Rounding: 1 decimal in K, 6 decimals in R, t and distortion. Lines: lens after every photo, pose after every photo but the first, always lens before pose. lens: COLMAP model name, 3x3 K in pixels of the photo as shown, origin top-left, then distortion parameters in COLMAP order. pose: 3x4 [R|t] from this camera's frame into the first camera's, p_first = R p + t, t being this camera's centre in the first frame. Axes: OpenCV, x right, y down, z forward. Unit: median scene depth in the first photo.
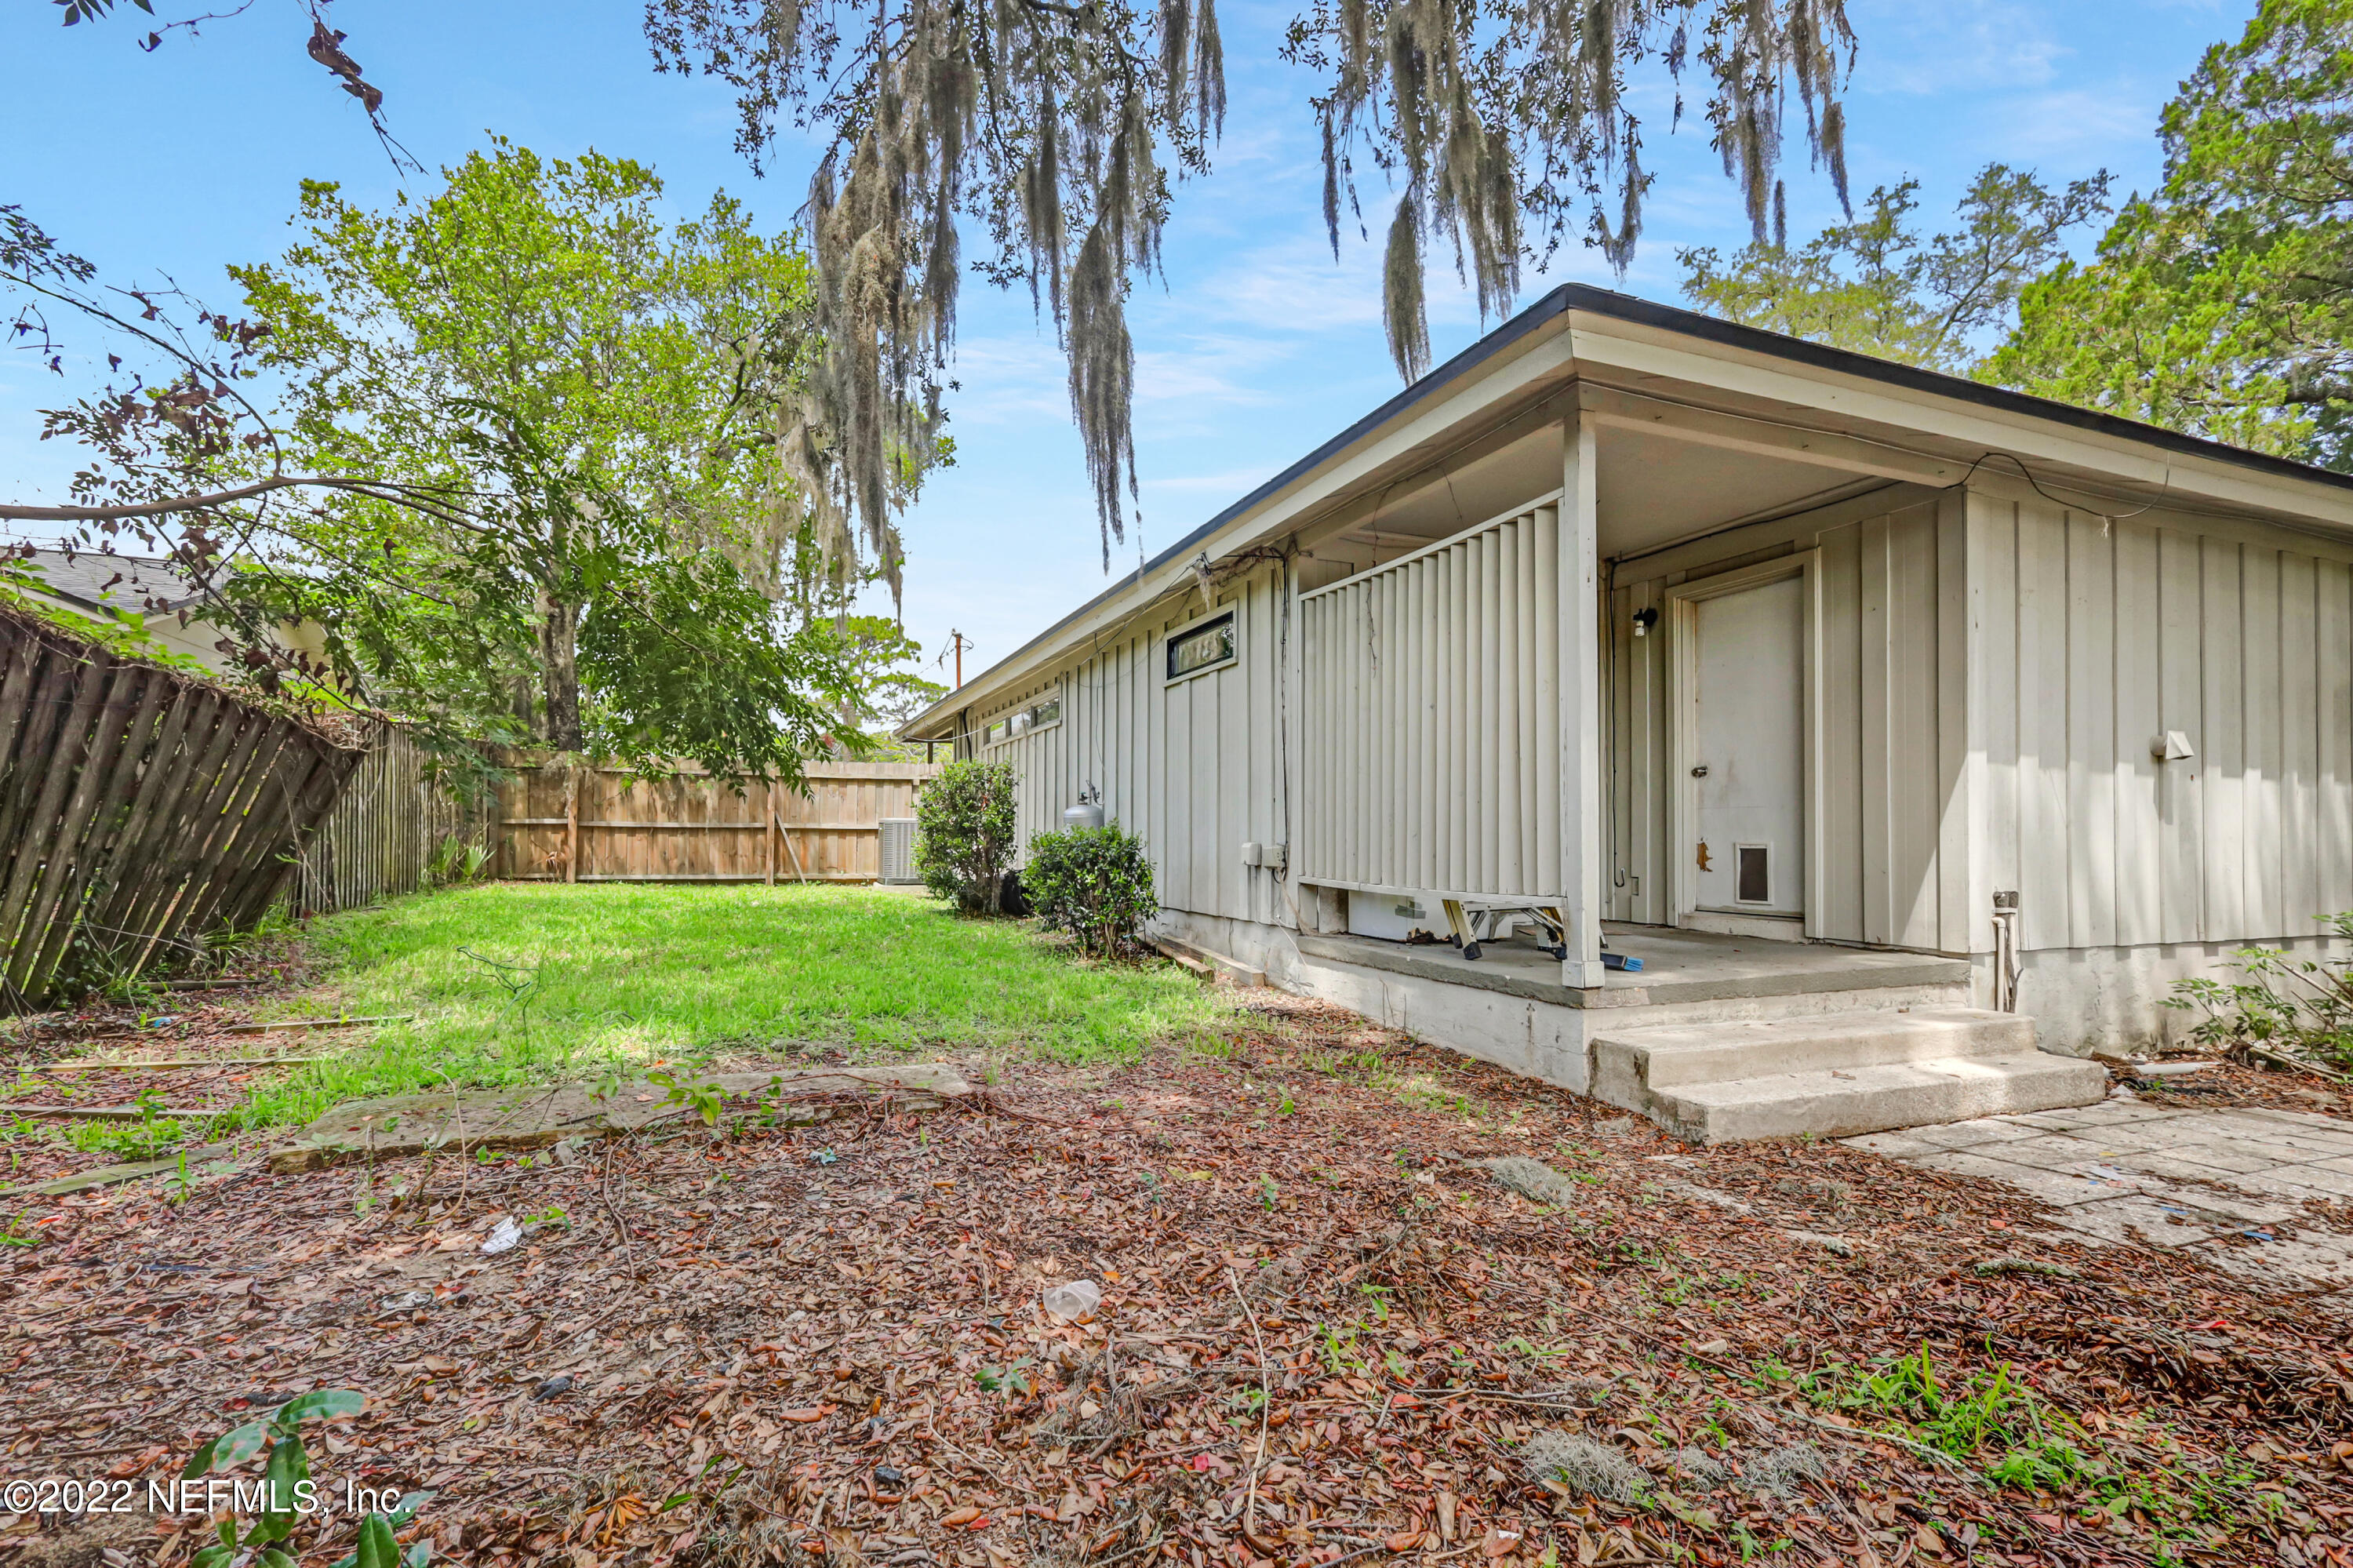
lens RADIAL K [[1142.3, 0, 1165.2], [0, 1142.3, 802.0], [0, 0, 1]] dist [-0.003366, 0.003684]
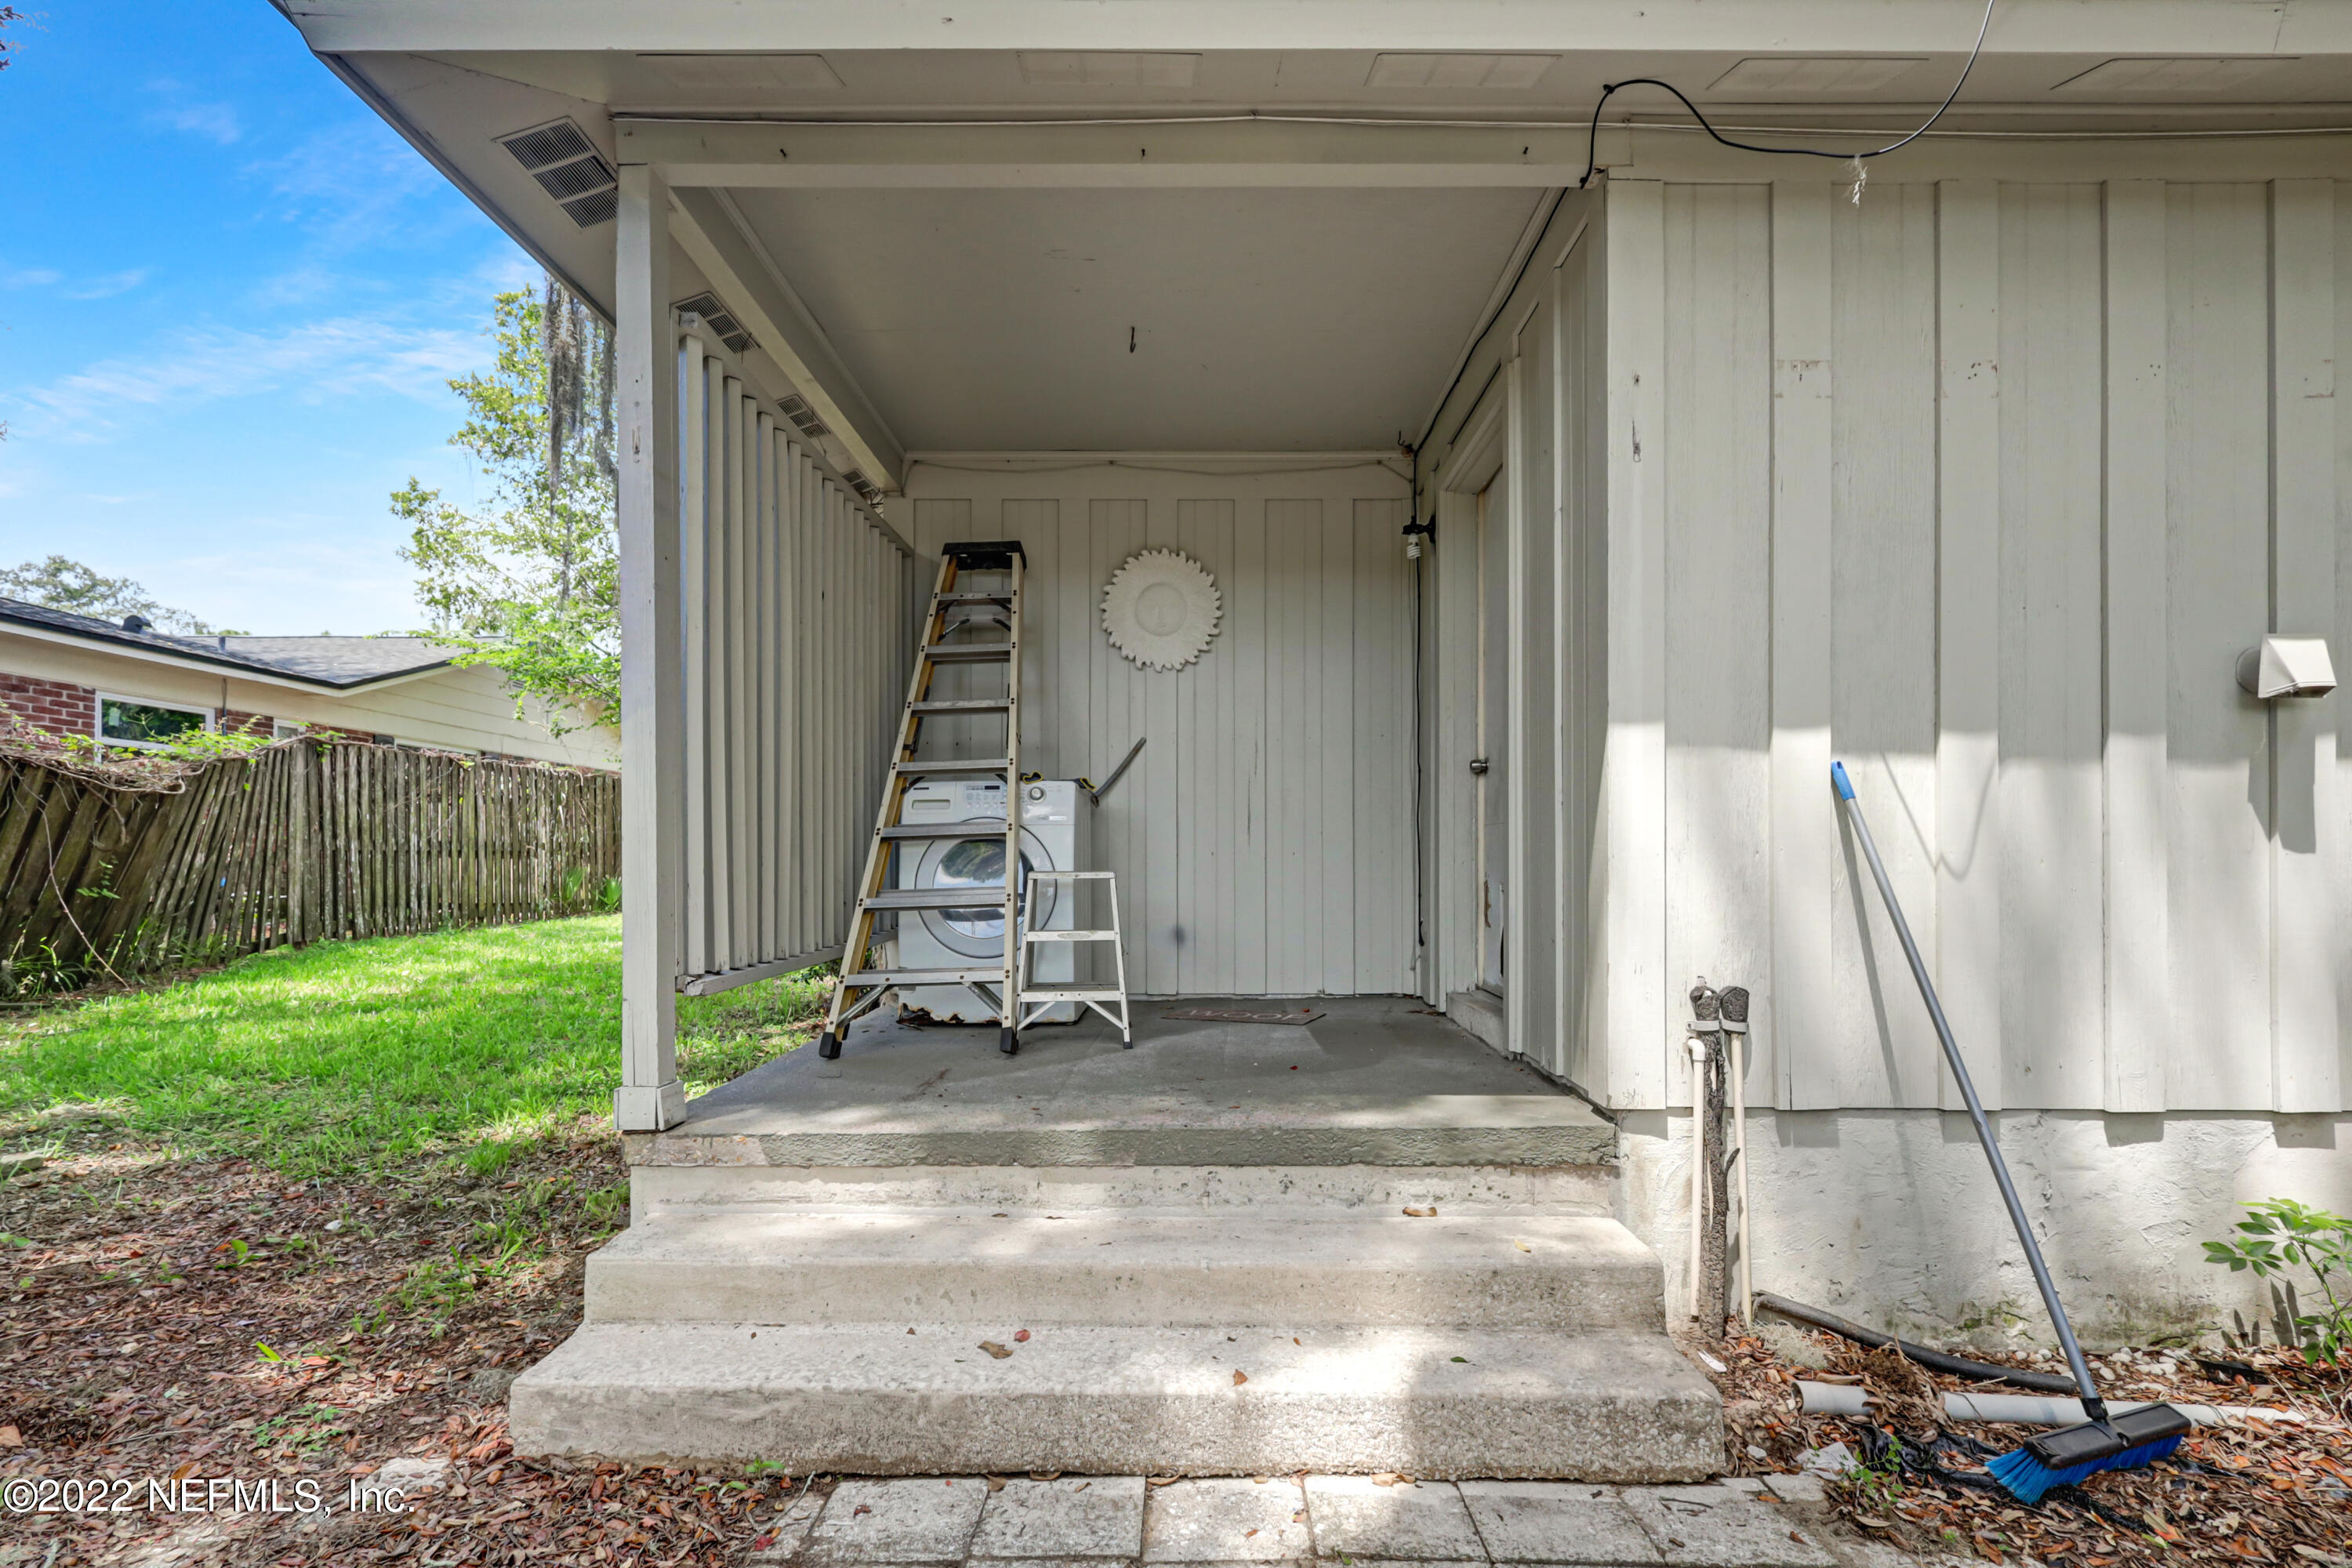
lens RADIAL K [[1141.7, 0, 1198.7], [0, 1141.7, 853.8], [0, 0, 1]] dist [-0.003366, 0.003684]
pose [[0.920059, -0.006744, -0.391721, 0.649362], [0.014857, 0.999733, 0.017684, 0.008457], [0.391498, -0.022091, 0.919914, 0.419529]]
